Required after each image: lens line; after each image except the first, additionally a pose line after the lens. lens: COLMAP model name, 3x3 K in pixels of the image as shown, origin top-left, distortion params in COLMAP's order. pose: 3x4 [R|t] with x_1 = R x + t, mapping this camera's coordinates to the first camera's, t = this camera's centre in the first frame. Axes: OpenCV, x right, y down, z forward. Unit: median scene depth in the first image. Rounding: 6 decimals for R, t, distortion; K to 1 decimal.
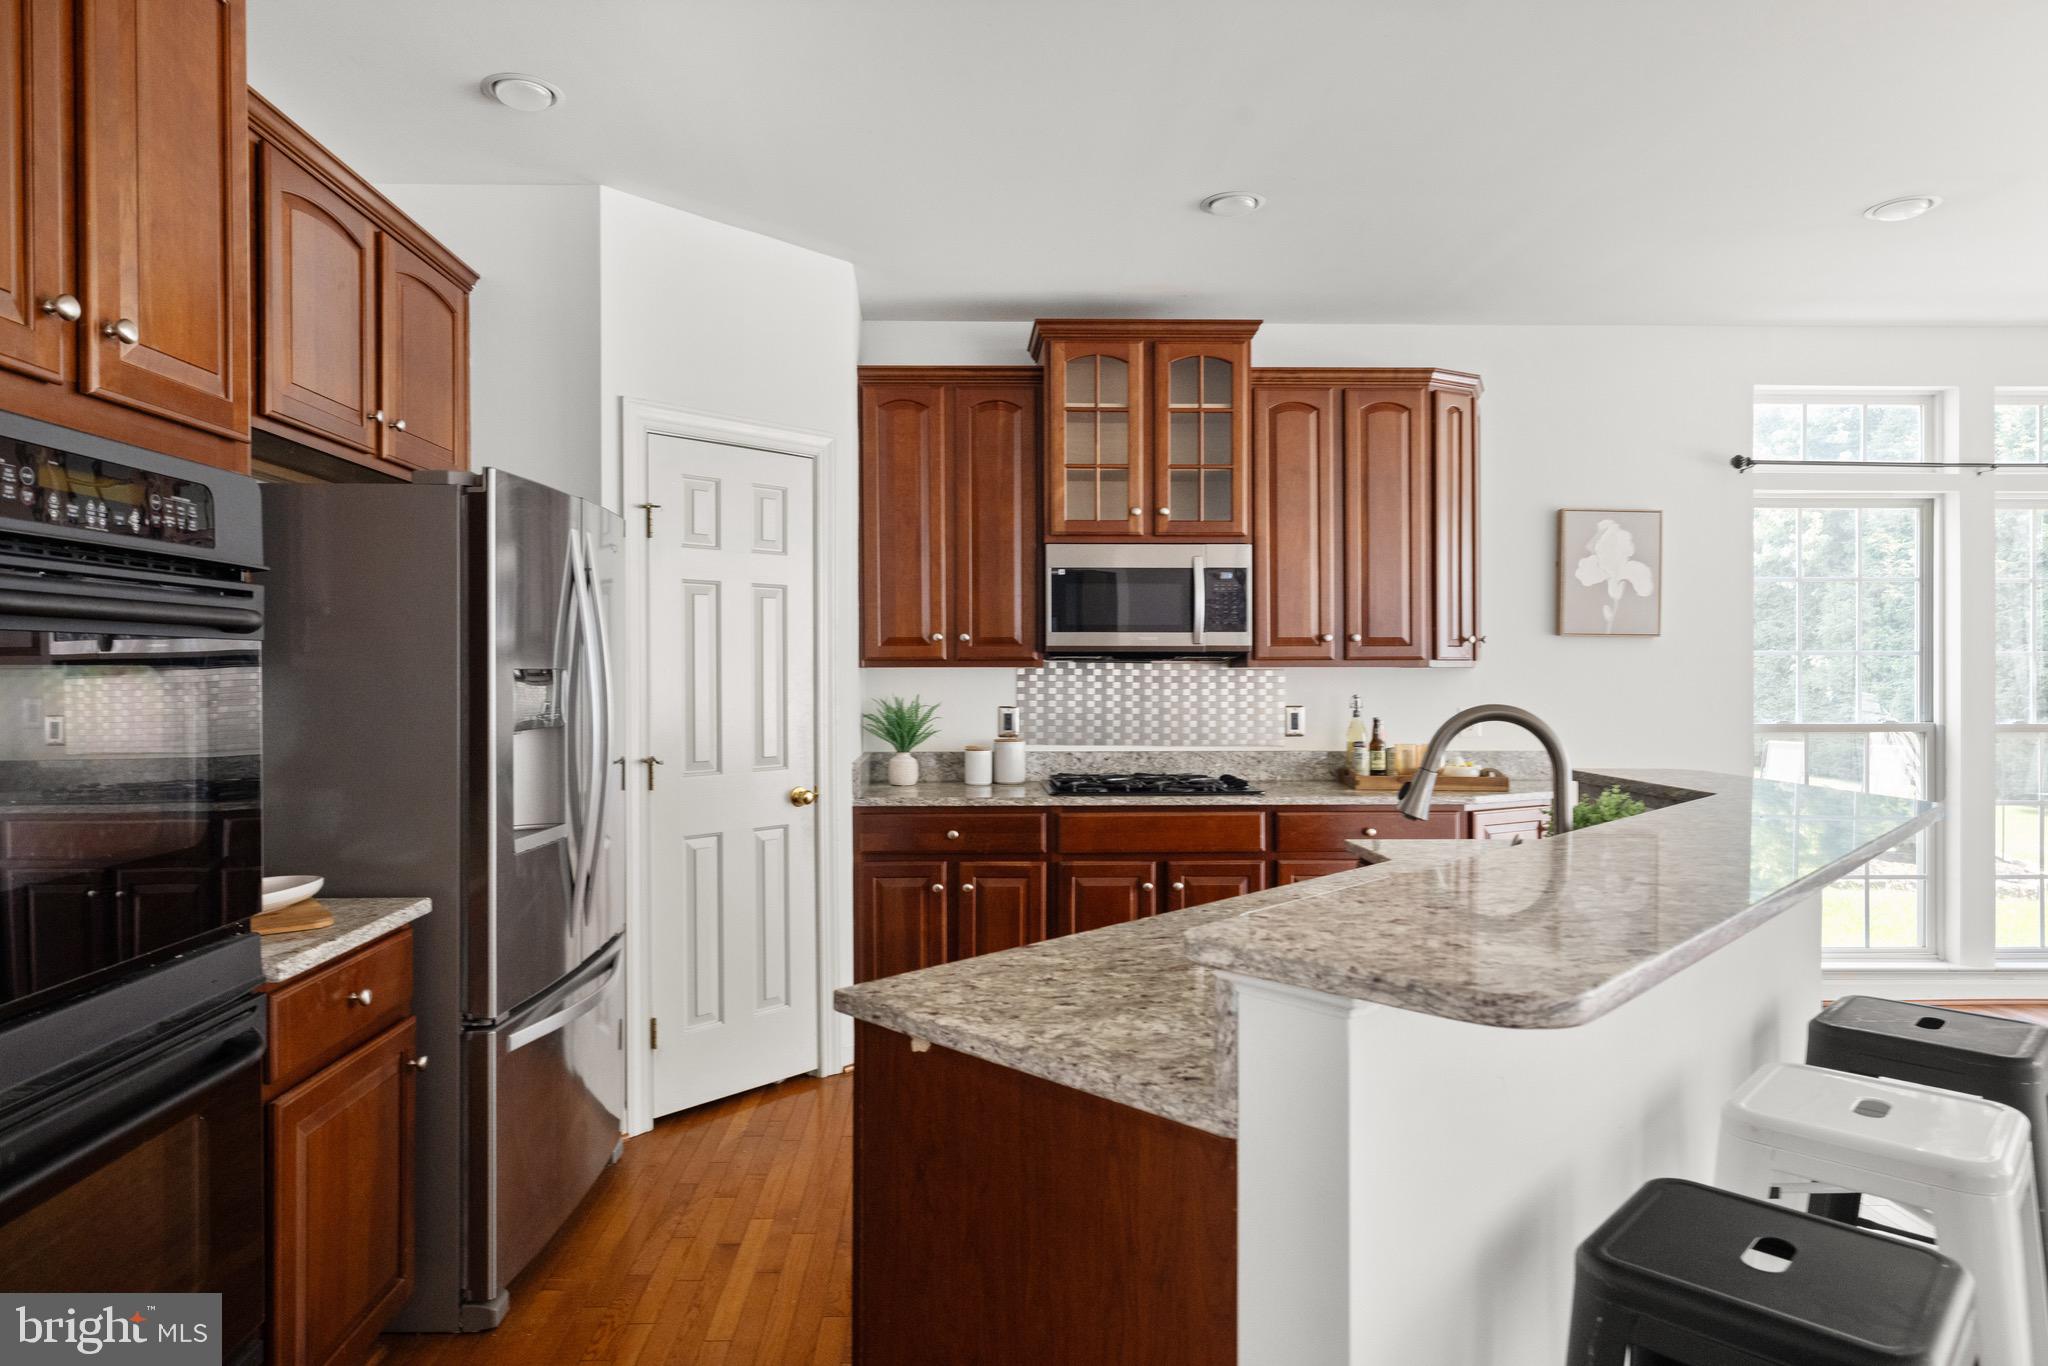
lens RADIAL K [[1251.0, 0, 1024.0], [0, 1251.0, 683.0], [0, 0, 1]] dist [-0.003021, -0.002268]
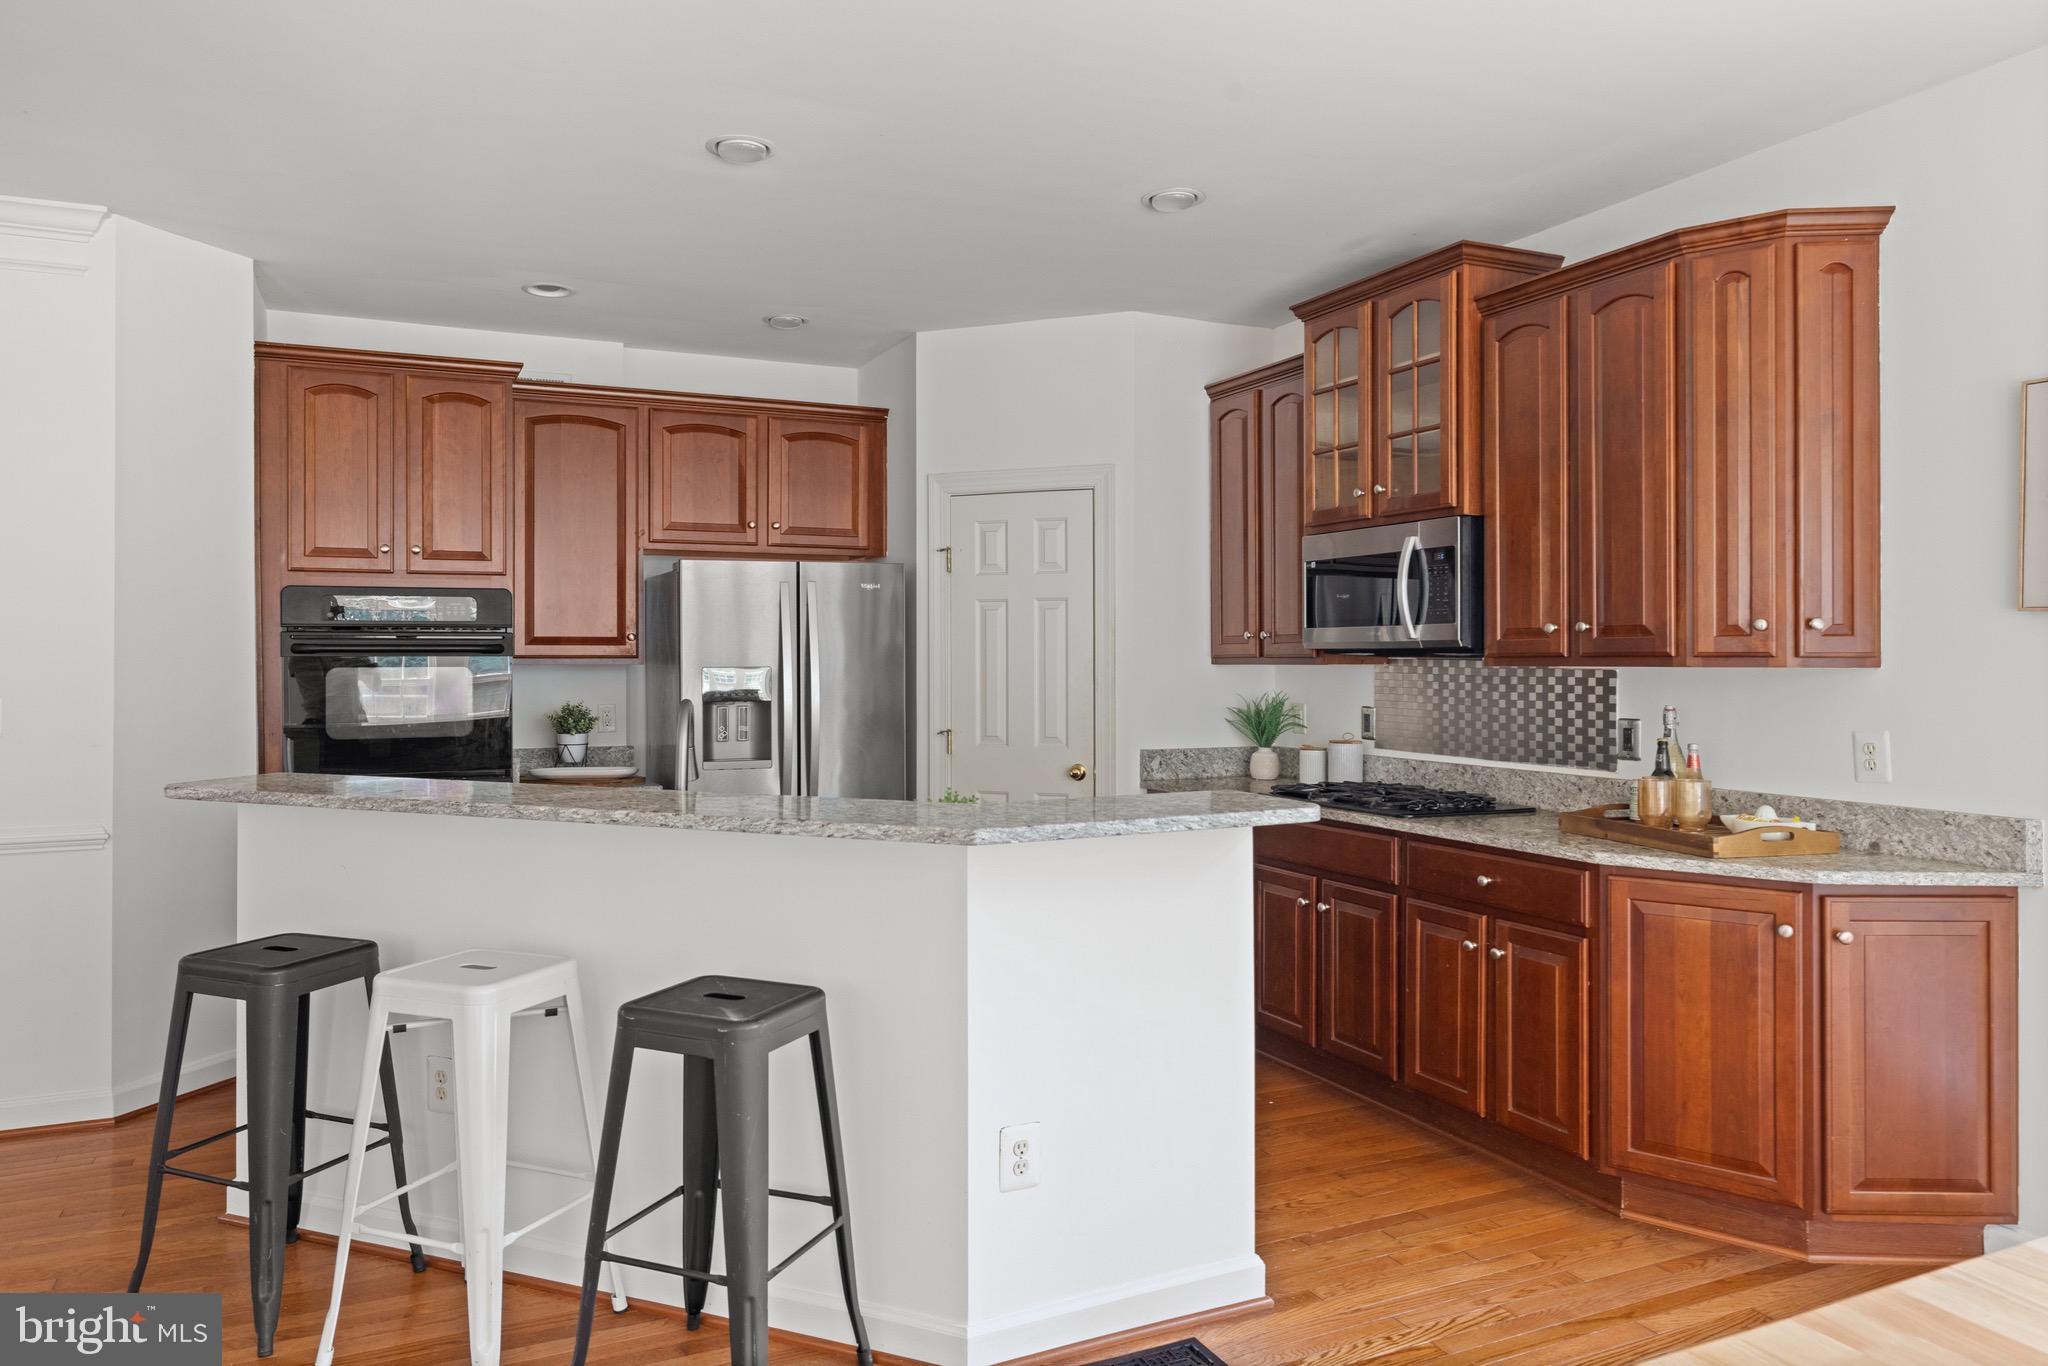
lens RADIAL K [[1331.7, 0, 934.3], [0, 1331.7, 660.1], [0, 0, 1]] dist [-0.004570, 0.001080]
pose [[0.367205, -0.000522, -0.930140, 0.819178], [-0.010235, 0.999937, -0.004602, -0.008478], [0.930084, 0.011210, 0.367177, 0.344460]]
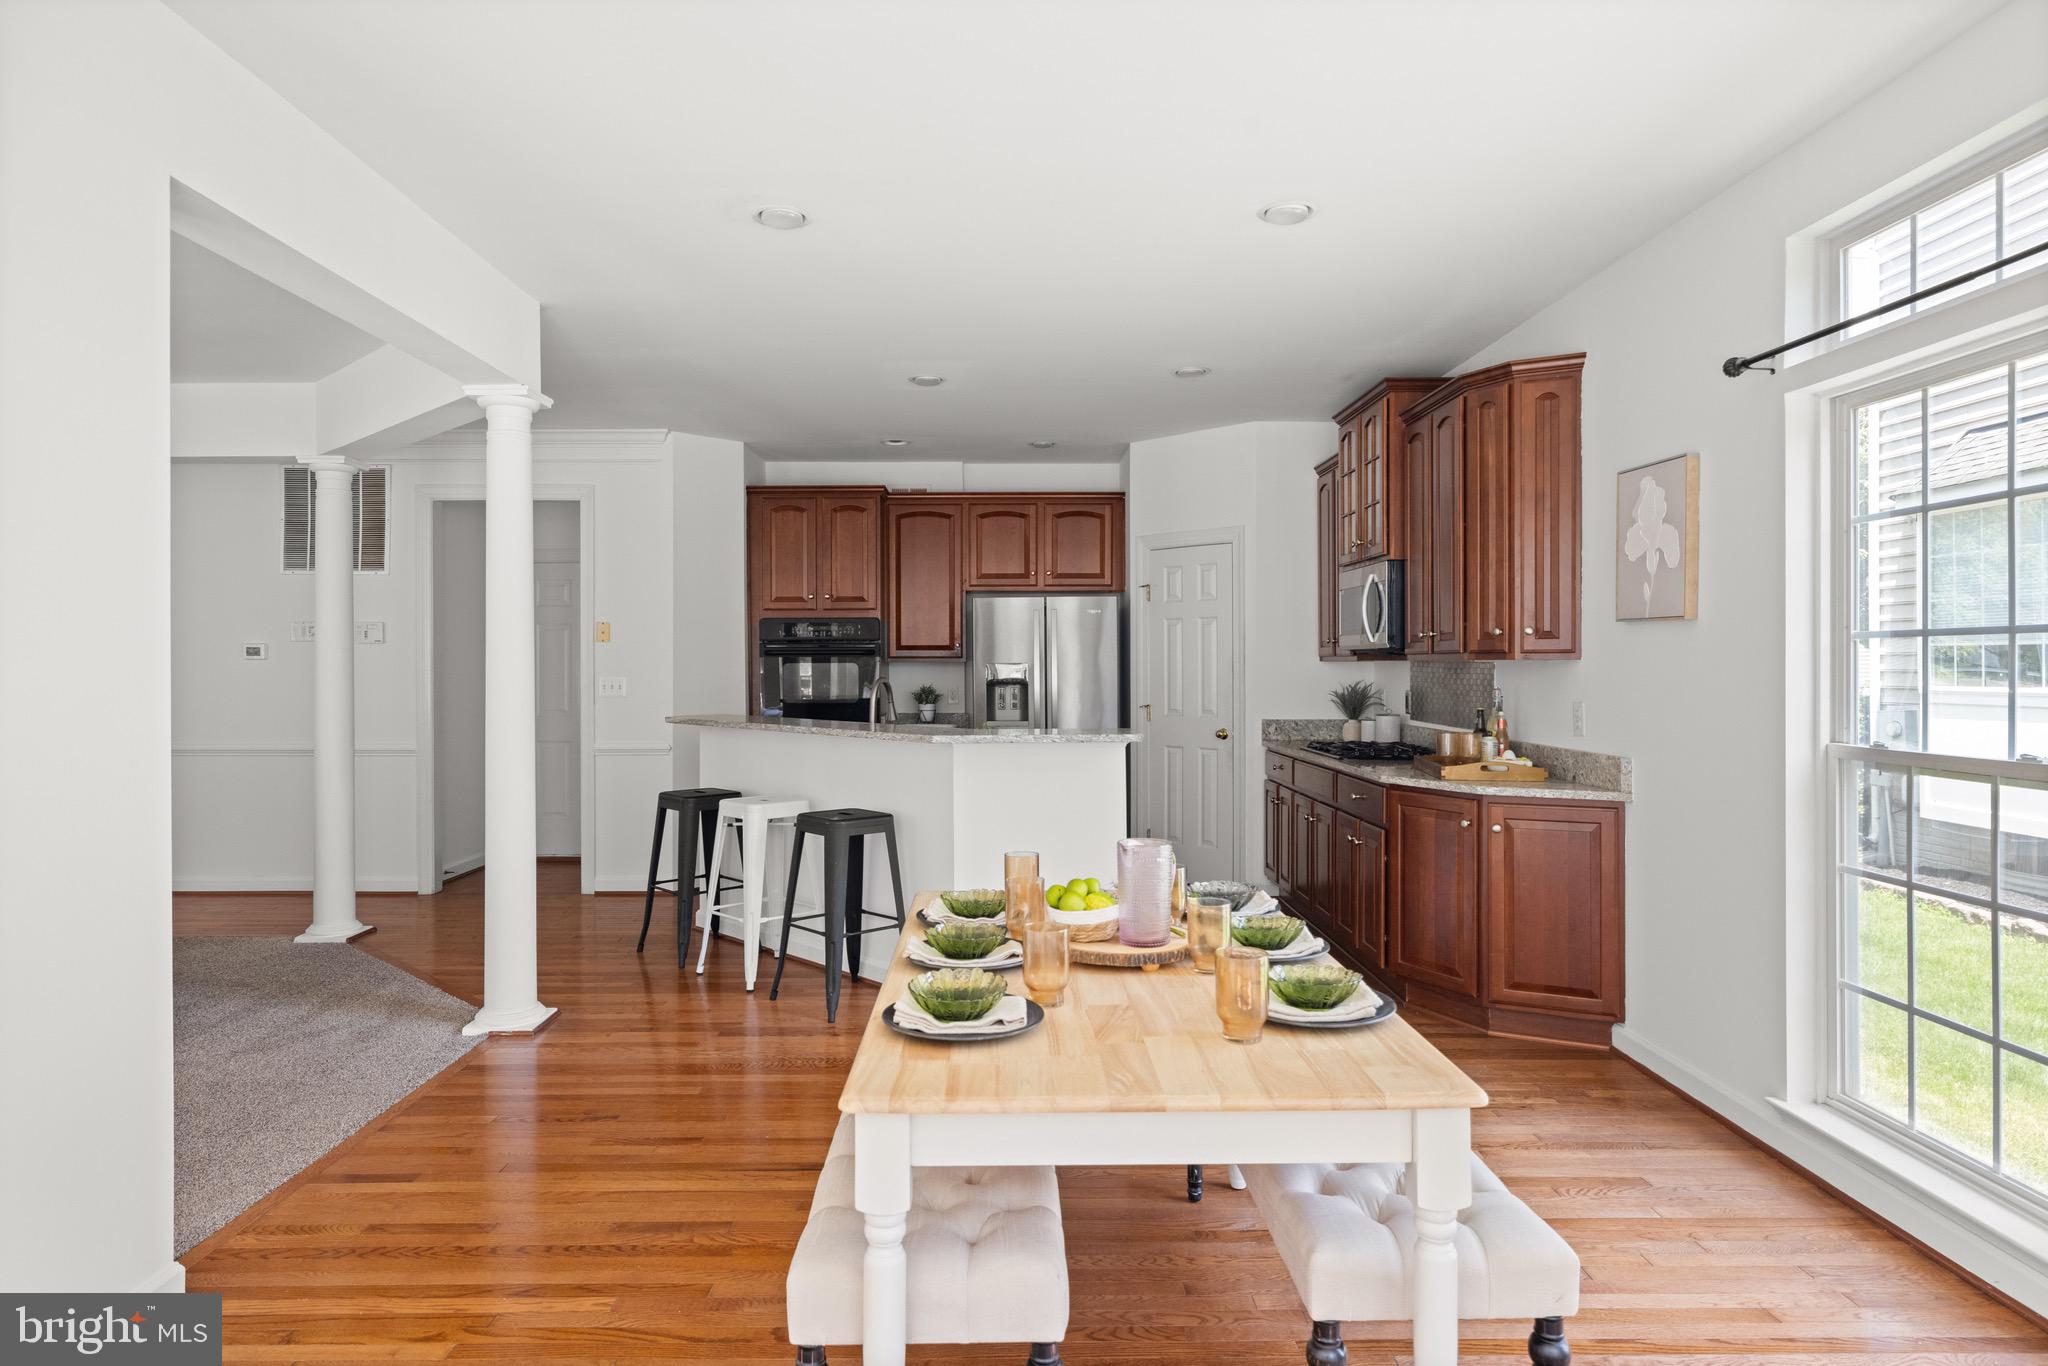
lens RADIAL K [[1251.0, 0, 1024.0], [0, 1251.0, 683.0], [0, 0, 1]] dist [-0.003021, -0.002268]
pose [[-0.048856, 0.012754, -0.998724, 1.317027], [-0.011048, 0.999850, 0.013309, -0.003180], [0.998745, 0.011684, -0.048708, 0.646803]]
